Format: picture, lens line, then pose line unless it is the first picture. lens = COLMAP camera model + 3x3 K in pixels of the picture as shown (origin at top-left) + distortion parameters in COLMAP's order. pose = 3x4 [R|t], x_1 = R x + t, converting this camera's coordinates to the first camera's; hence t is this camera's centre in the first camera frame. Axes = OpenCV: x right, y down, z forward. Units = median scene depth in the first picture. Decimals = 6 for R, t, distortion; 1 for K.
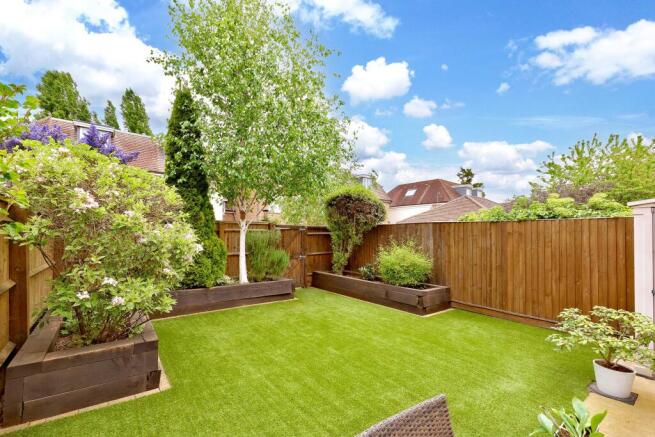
lens RADIAL K [[291.3, 0, 327.5], [0, 291.3, 235.1], [0, 0, 1]] dist [0.018161, 0.000299]
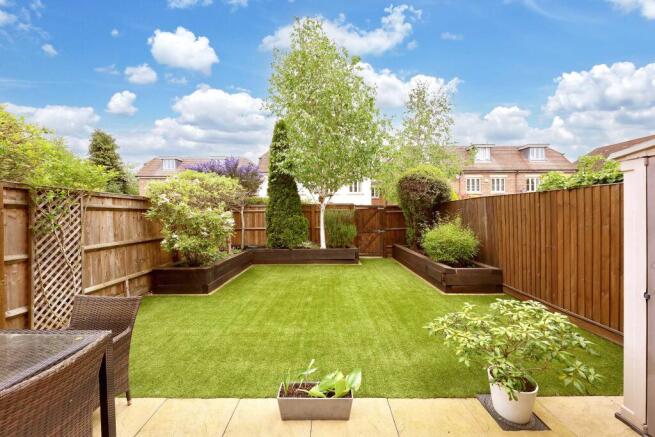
lens RADIAL K [[239.9, 0, 327.3], [0, 239.9, 216.0], [0, 0, 1]] dist [-0.000970, -0.000133]
pose [[0.795811, -0.010381, -0.605456, 0.440347], [0.013965, 0.999902, 0.001211, 0.009658], [0.605384, -0.009419, 0.795878, 0.109595]]
